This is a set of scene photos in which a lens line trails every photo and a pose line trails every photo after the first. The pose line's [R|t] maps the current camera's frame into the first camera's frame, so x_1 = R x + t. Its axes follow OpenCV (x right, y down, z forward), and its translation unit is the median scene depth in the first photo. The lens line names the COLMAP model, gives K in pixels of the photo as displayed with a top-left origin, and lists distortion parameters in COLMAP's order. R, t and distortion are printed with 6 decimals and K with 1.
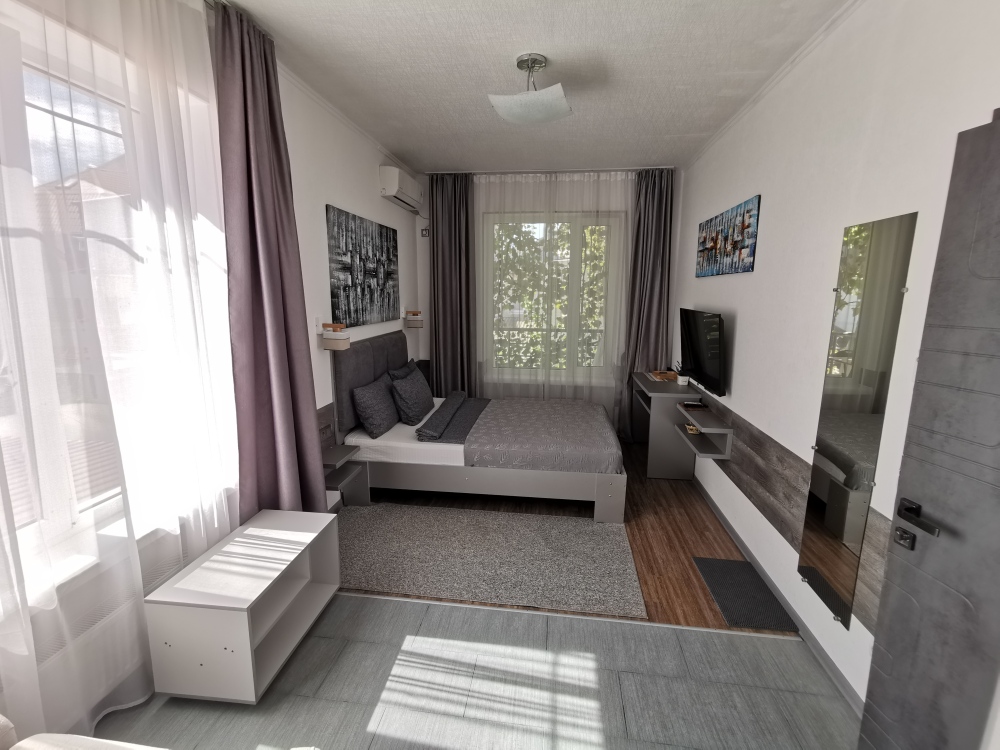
lens RADIAL K [[457.6, 0, 500.9], [0, 457.6, 373.3], [0, 0, 1]] dist [0.000990, 0.005243]
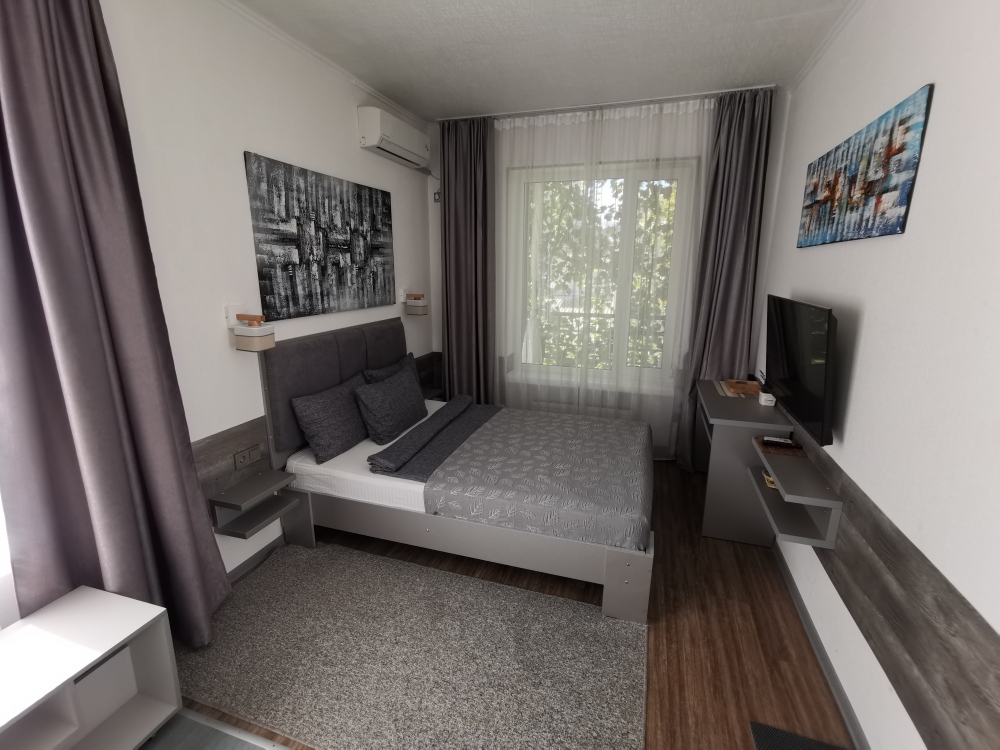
lens RADIAL K [[457.6, 0, 497.3], [0, 457.6, 374.3], [0, 0, 1]] dist [0.000990, 0.005243]
pose [[0.981835, 0.040080, -0.185453, 0.137858], [-0.030707, 0.998115, 0.053138, -0.051485], [0.187233, -0.046478, 0.981215, 0.274171]]
